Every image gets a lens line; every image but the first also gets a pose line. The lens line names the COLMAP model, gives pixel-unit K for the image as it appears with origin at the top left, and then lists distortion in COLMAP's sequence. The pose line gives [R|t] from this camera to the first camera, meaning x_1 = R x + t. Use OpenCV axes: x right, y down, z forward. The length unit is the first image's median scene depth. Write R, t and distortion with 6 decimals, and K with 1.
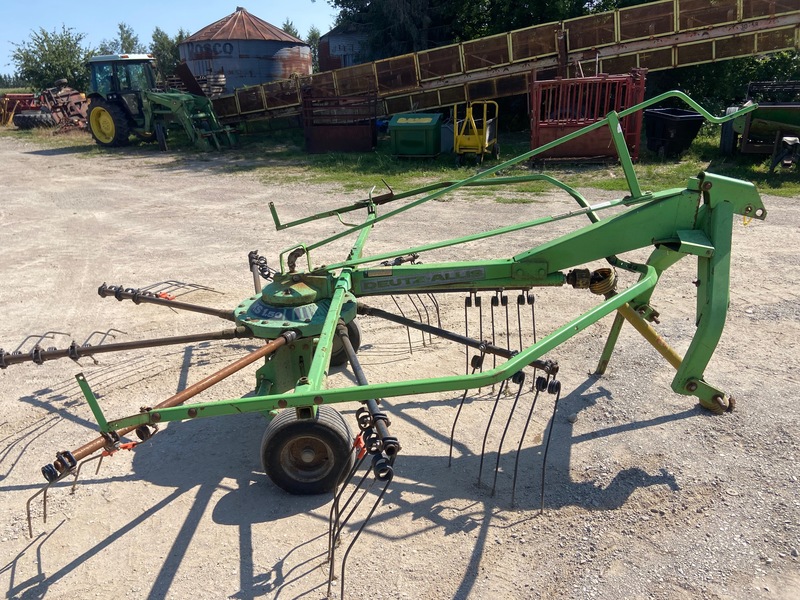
lens RADIAL K [[602.1, 0, 389.6], [0, 602.1, 297.3], [0, 0, 1]] dist [0.123202, -0.157372]
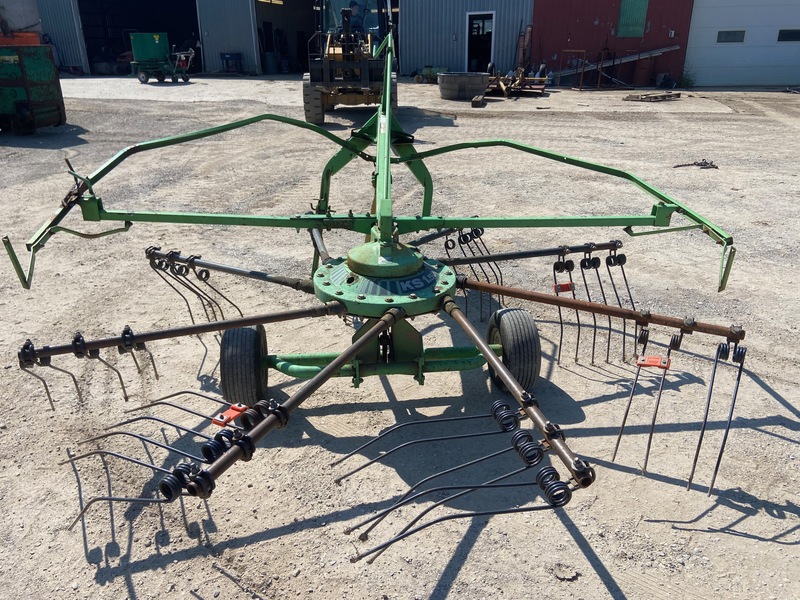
lens RADIAL K [[601.1, 0, 398.6], [0, 601.1, 294.3], [0, 0, 1]] dist [0.120346, -0.153045]
pose [[-0.094822, -0.339599, 0.935778, -0.864226], [0.329496, 0.876324, 0.351410, -0.231457], [-0.939383, 0.341657, 0.028801, 0.871910]]
